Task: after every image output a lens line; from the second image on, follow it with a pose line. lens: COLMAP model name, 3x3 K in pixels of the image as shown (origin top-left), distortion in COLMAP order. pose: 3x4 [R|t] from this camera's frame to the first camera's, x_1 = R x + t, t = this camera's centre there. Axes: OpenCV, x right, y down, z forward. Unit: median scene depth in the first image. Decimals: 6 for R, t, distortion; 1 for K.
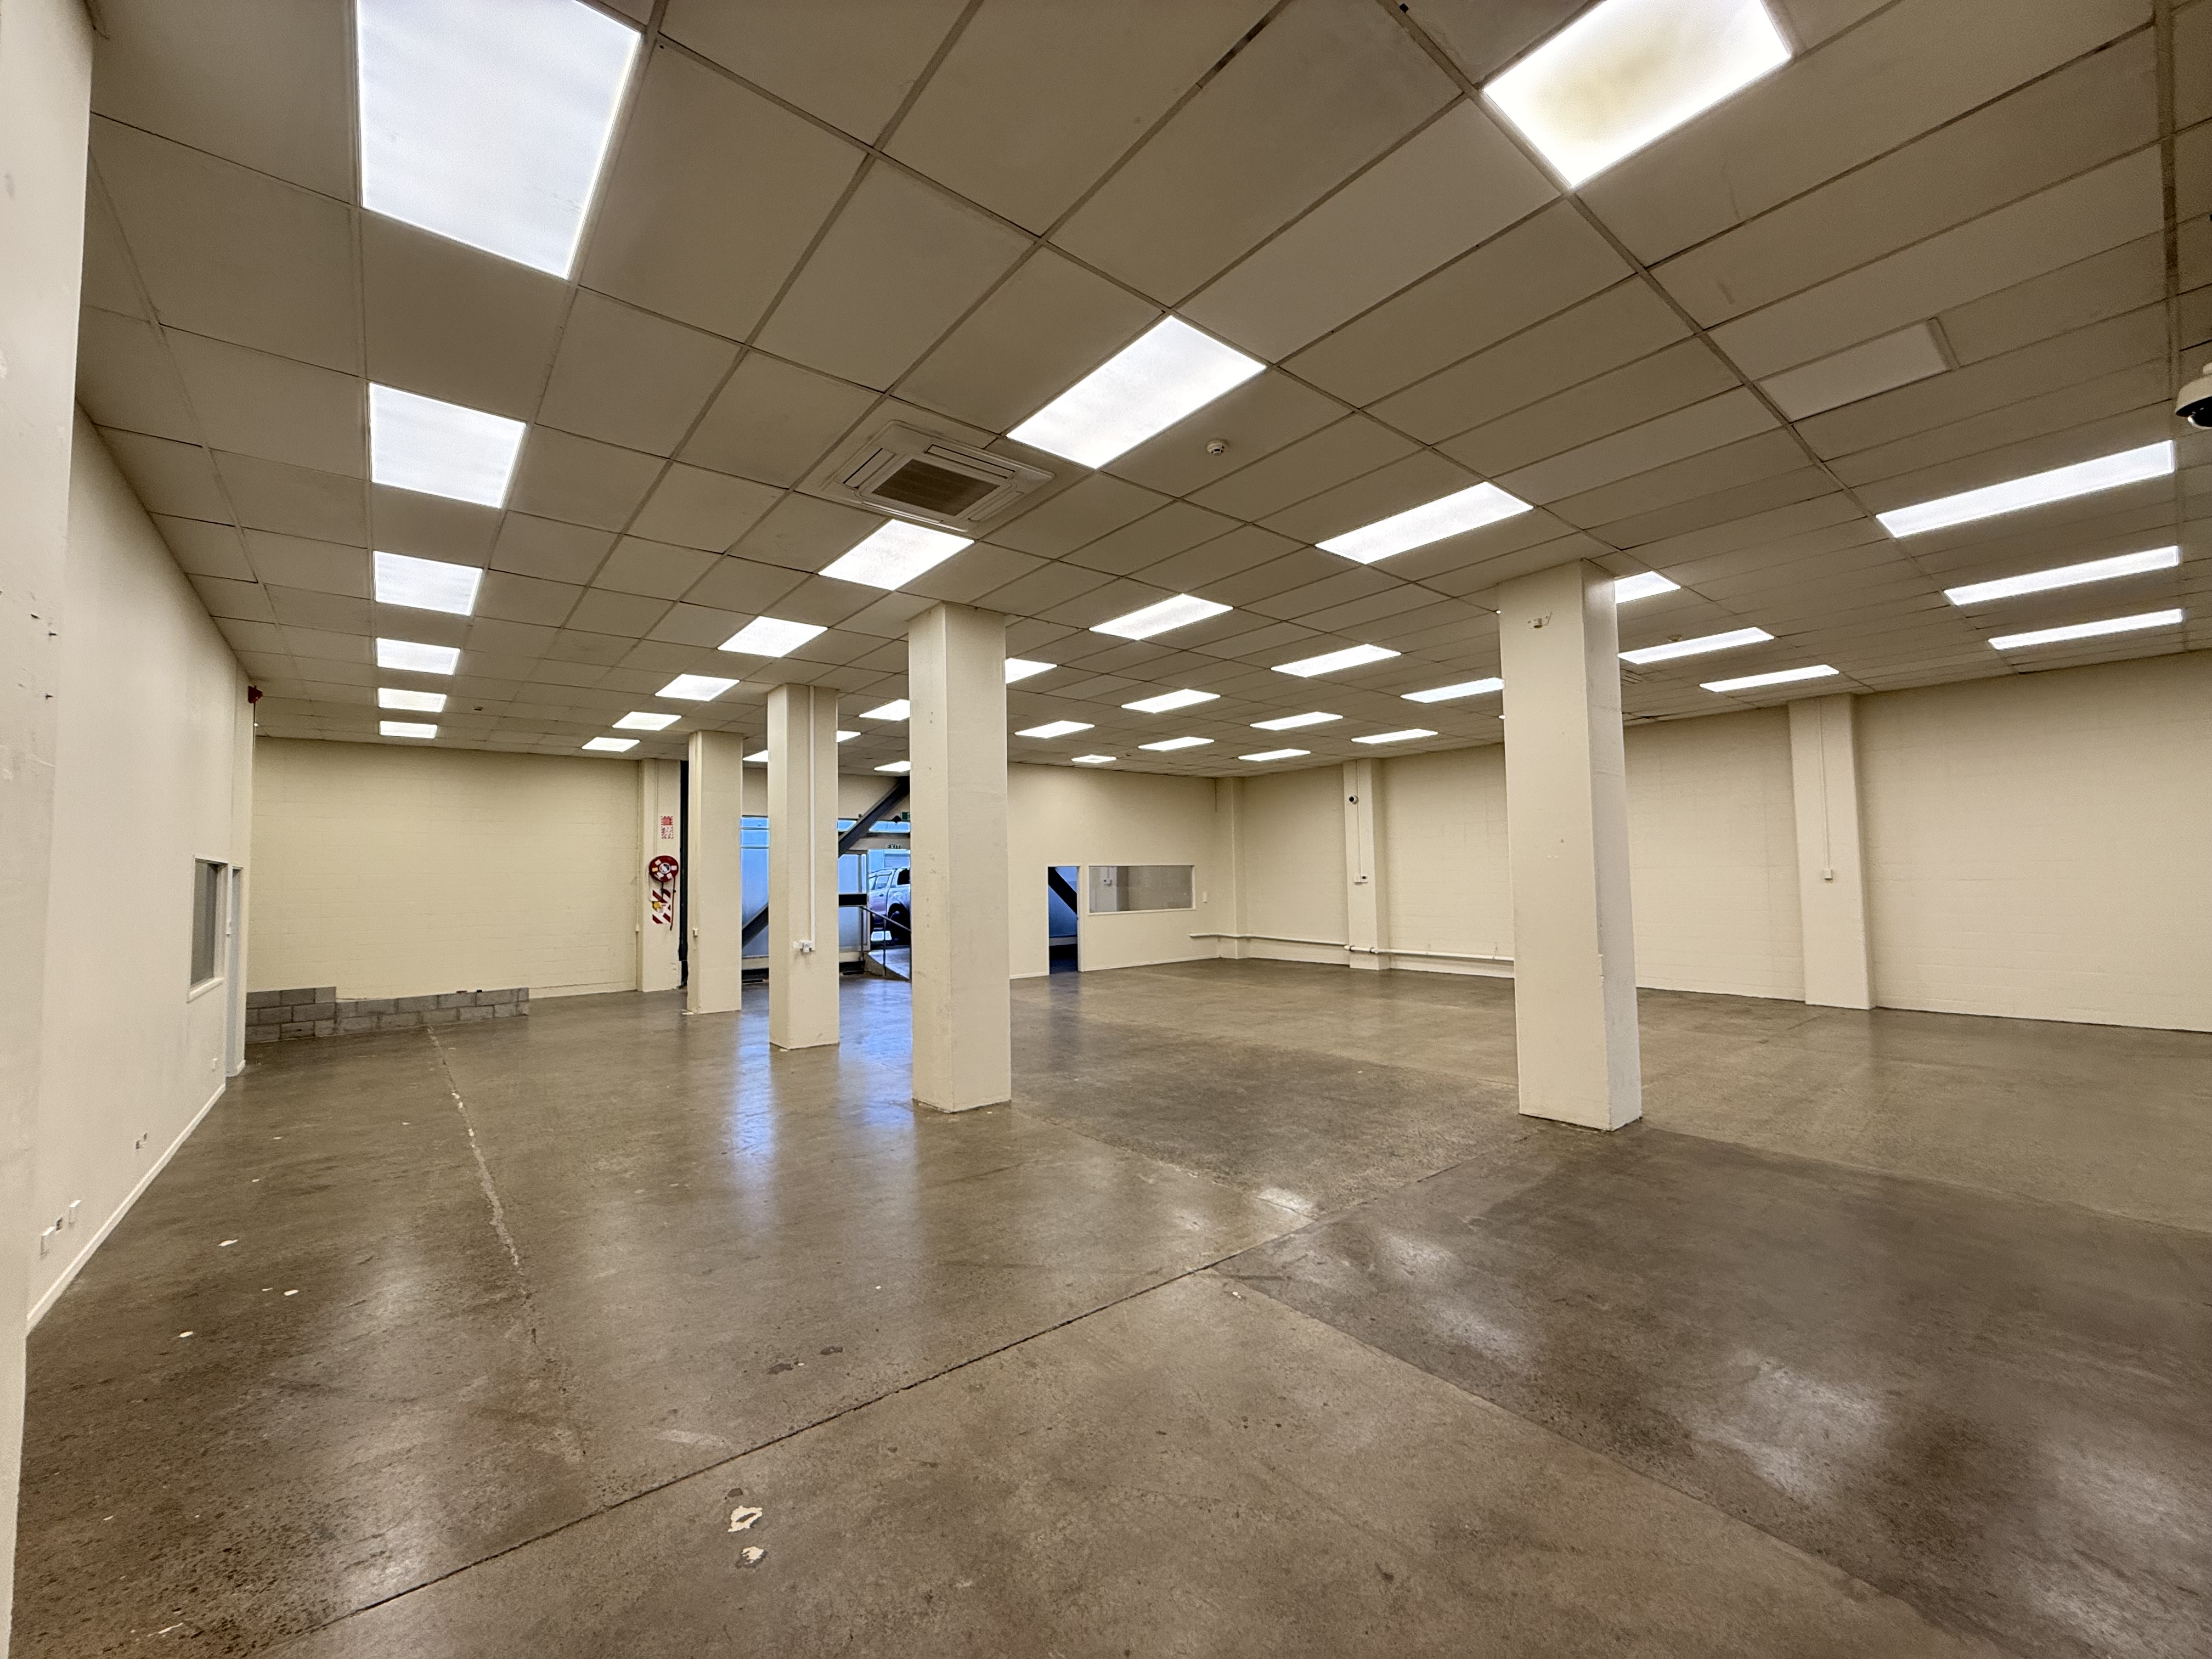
lens RADIAL K [[883.5, 0, 1107.4], [0, 883.5, 820.8], [0, 0, 1]] dist [0.015575, 0.000158]
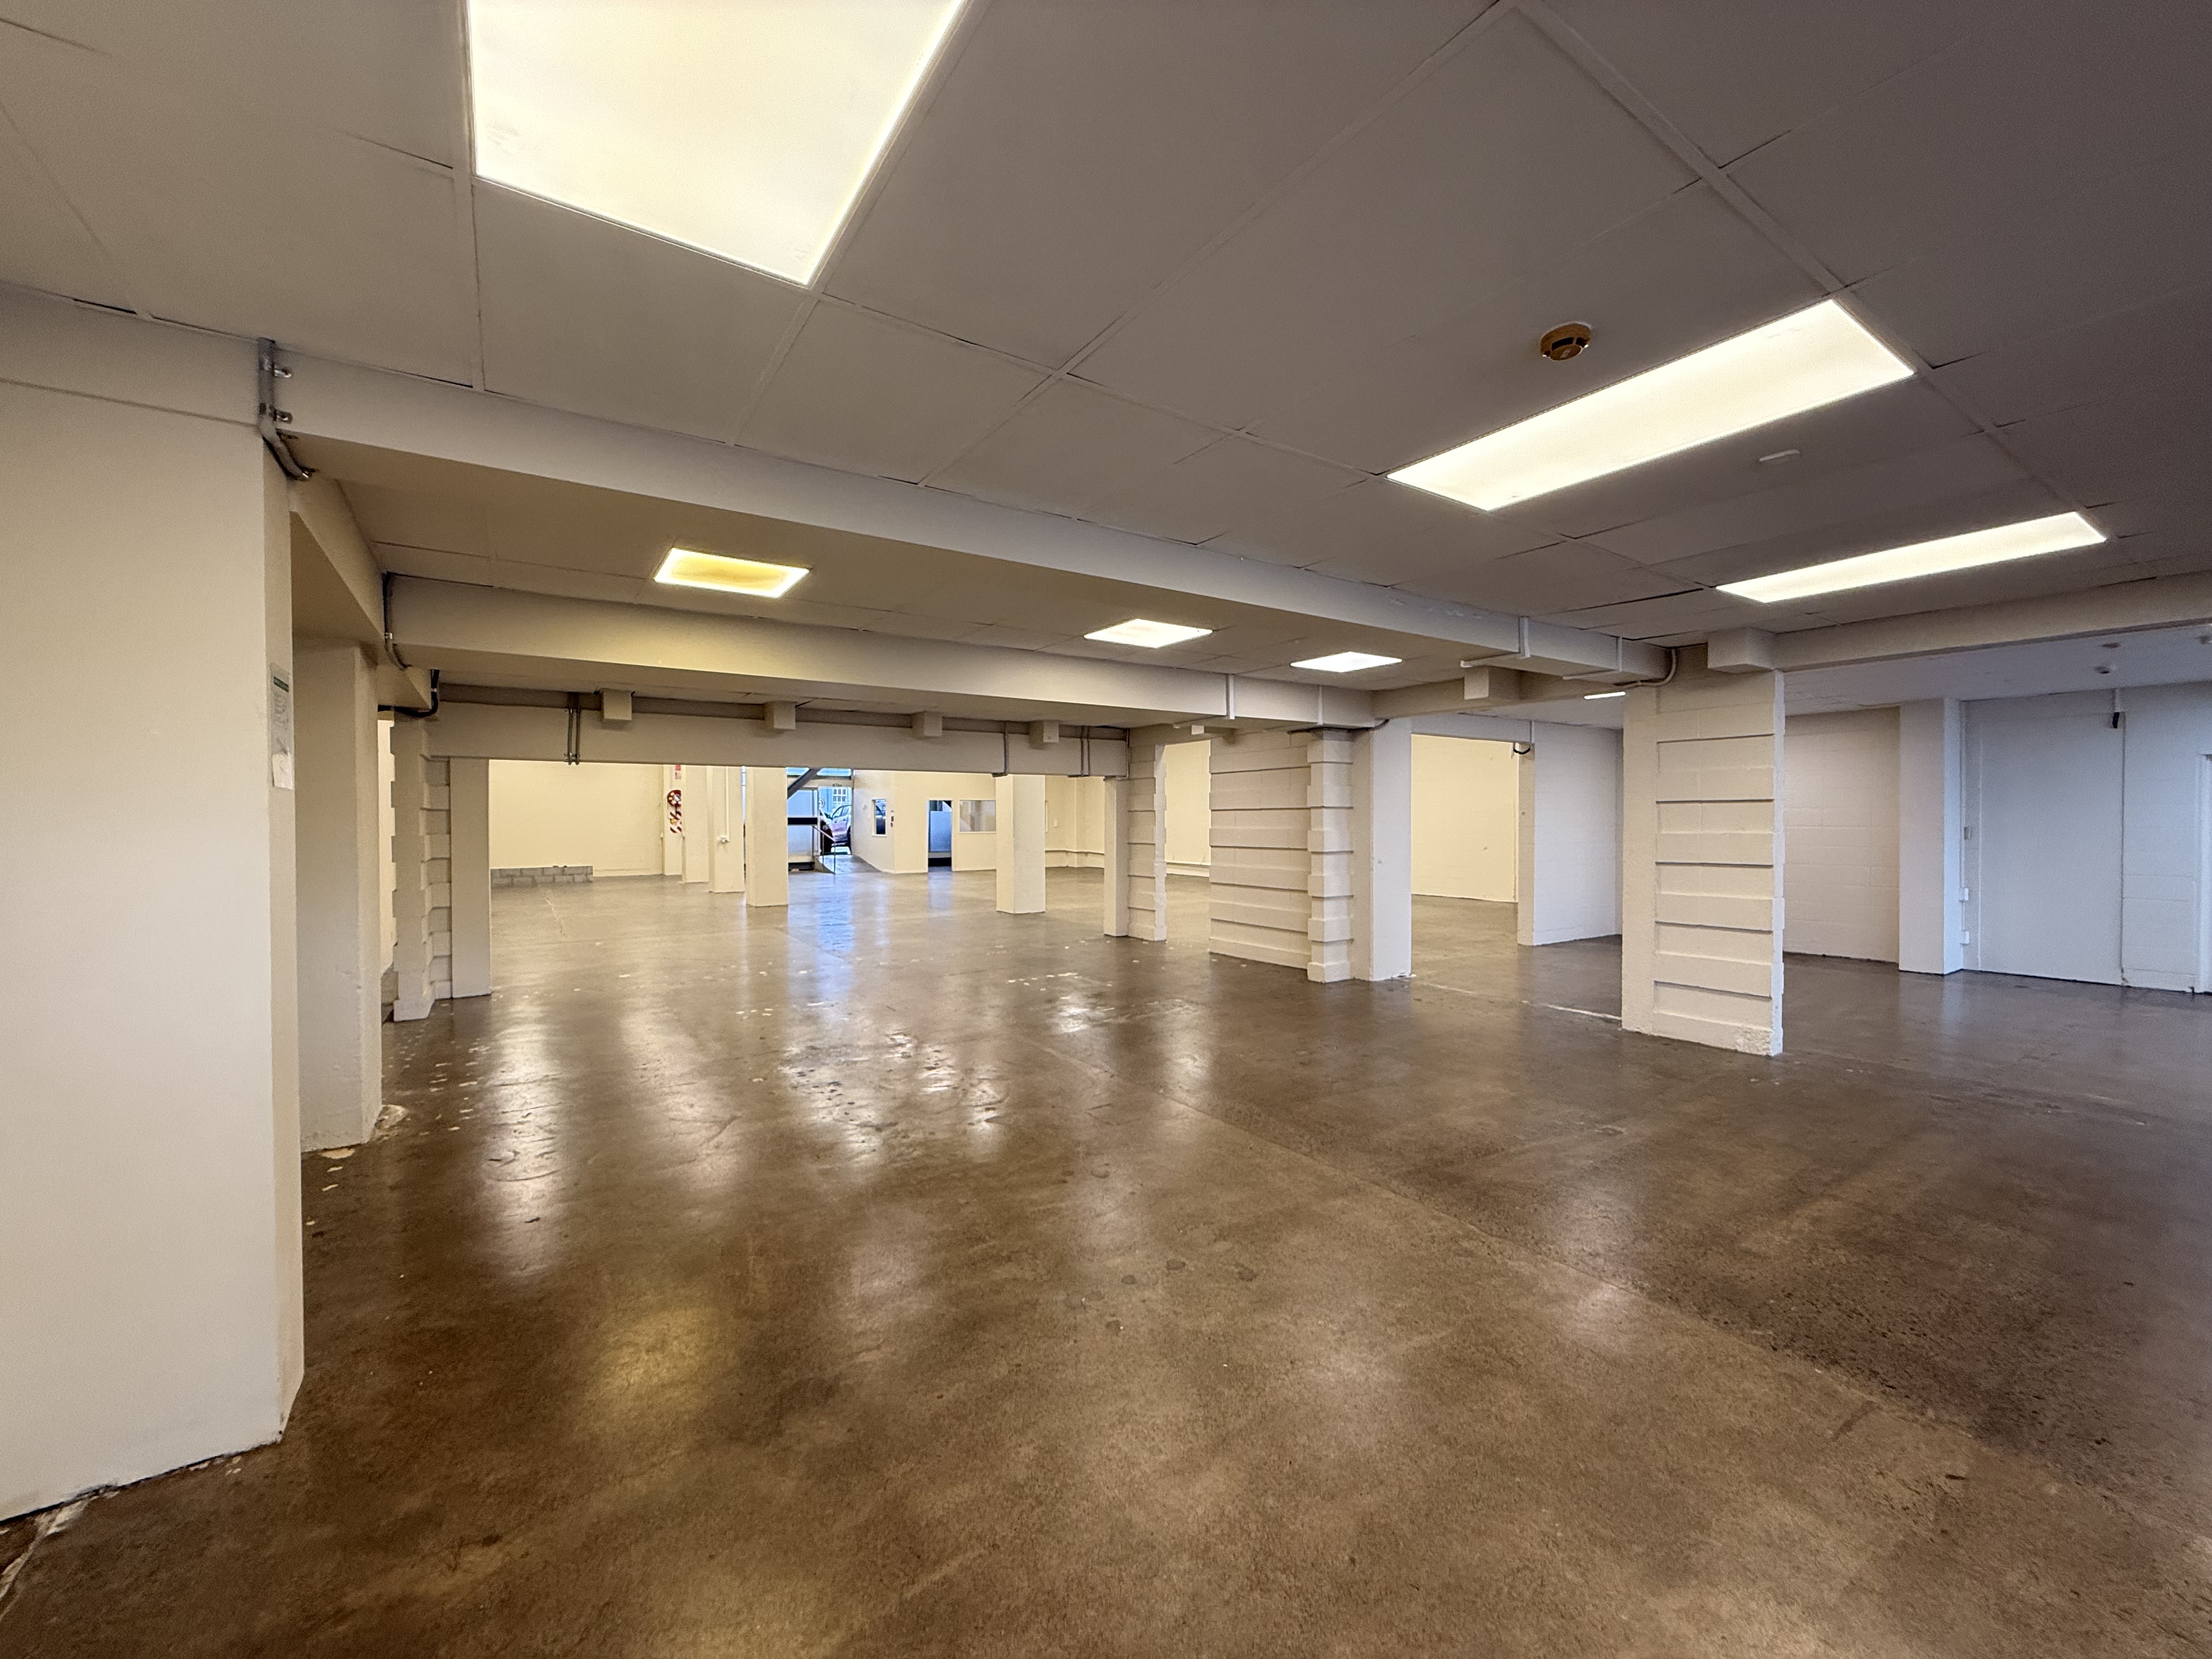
lens RADIAL K [[874.9, 0, 1099.6], [0, 874.9, 829.8], [0, 0, 1]] dist [-0.000999, 0.000103]
pose [[0.995319, 0.014008, -0.095628, 0.314001], [-0.006171, 0.996633, 0.081761, -0.017087], [0.096452, -0.080788, 0.992054, -0.372100]]
